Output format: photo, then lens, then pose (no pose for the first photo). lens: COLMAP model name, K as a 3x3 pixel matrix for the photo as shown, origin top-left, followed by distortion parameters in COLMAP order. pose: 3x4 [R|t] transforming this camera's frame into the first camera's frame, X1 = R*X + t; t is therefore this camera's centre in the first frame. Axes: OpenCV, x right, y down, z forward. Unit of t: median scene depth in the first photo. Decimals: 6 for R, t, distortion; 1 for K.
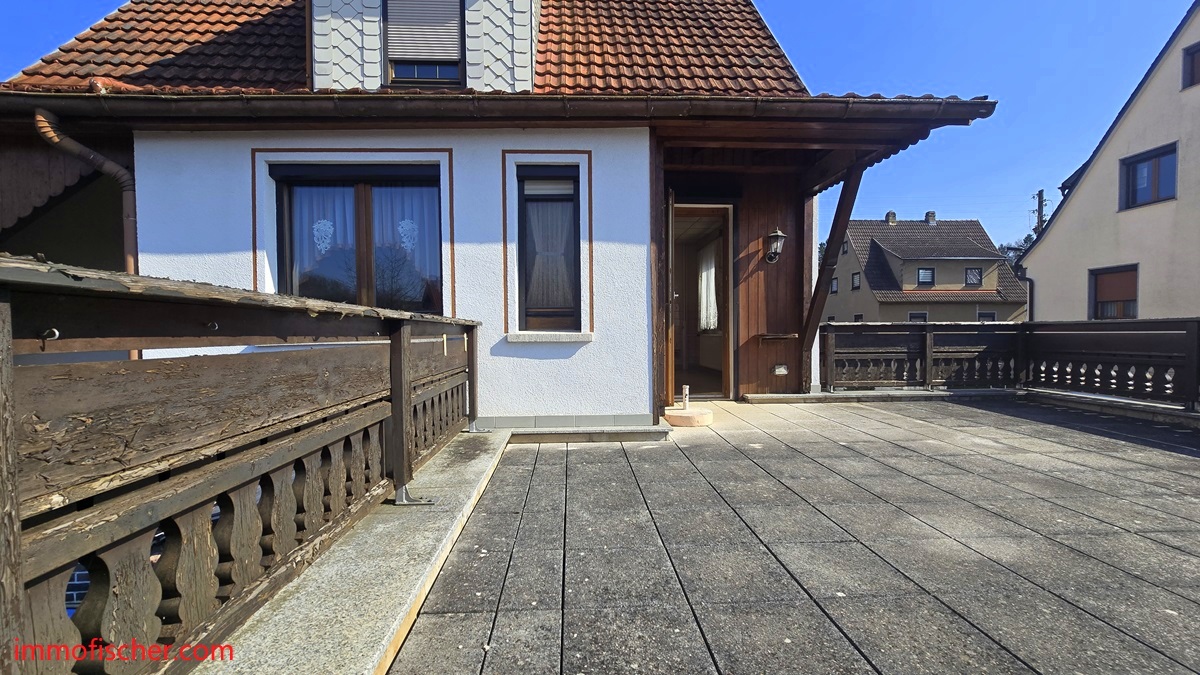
lens RADIAL K [[489.2, 0, 597.9], [0, 489.2, 343.7], [0, 0, 1]] dist [-0.006105, 0.003269]
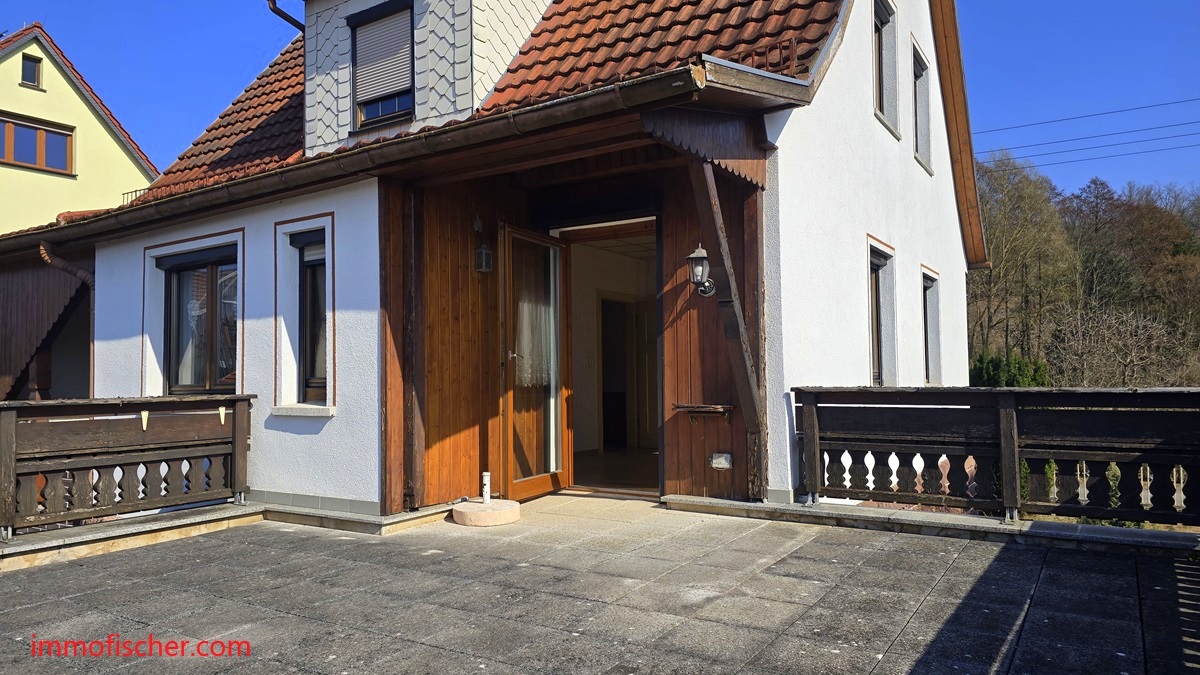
lens RADIAL K [[799.6, 0, 589.7], [0, 799.6, 342.3], [0, 0, 1]] dist [0.044558, -0.033803]
pose [[0.805128, -0.026935, -0.592489, 1.245291], [-0.006698, 0.998492, -0.054494, -0.062896], [0.593063, 0.047843, 0.803733, 0.065327]]
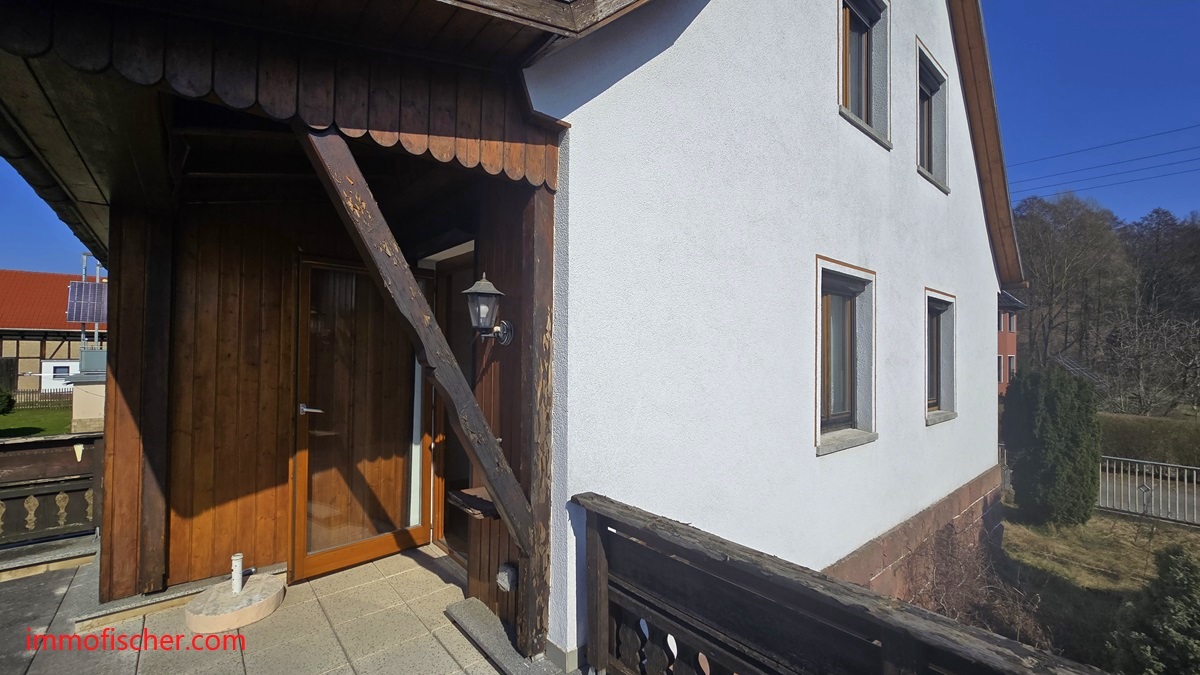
lens RADIAL K [[489.2, 0, 599.4], [0, 489.2, 345.4], [0, 0, 1]] dist [-0.006105, 0.003269]
pose [[0.603137, -0.000379, -0.797638, 1.150321], [-0.031639, 0.999202, -0.024398, -0.225359], [0.797010, 0.039952, 0.602643, 1.133937]]
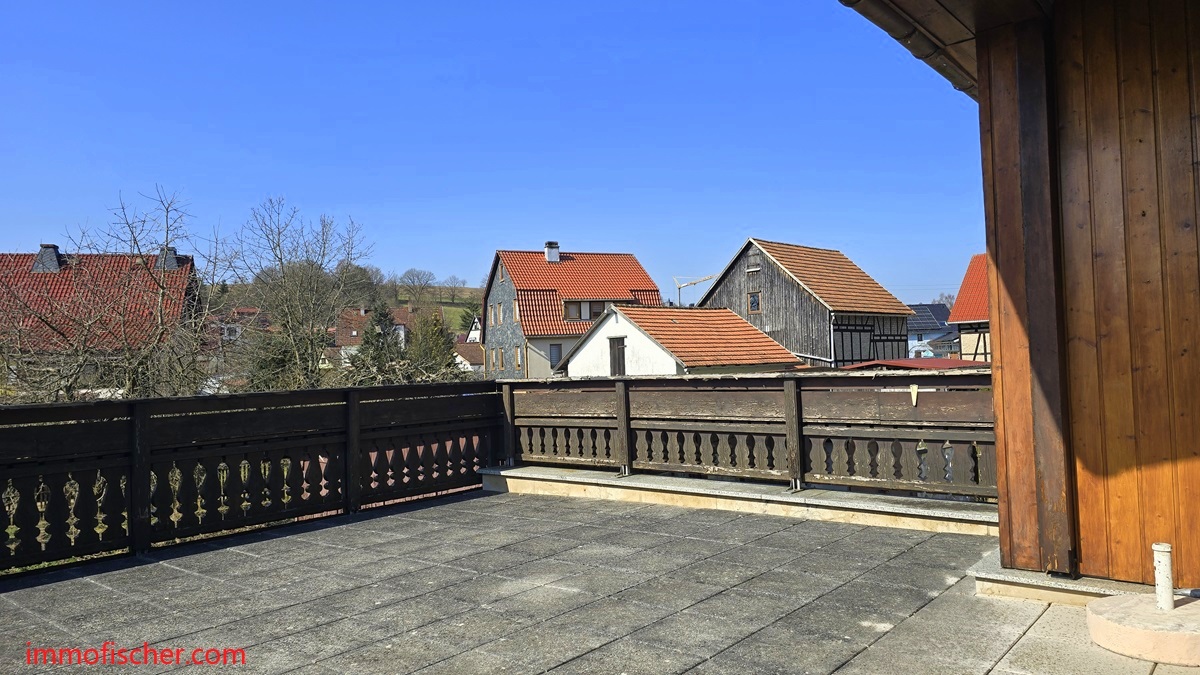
lens RADIAL K [[799.6, 0, 592.7], [0, 799.6, 336.1], [0, 0, 1]] dist [0.044558, -0.033803]
pose [[-0.696075, 0.006121, -0.717943, 1.075095], [0.023318, 0.999629, -0.014085, -0.087788], [0.717590, -0.026546, -0.695960, 1.298786]]
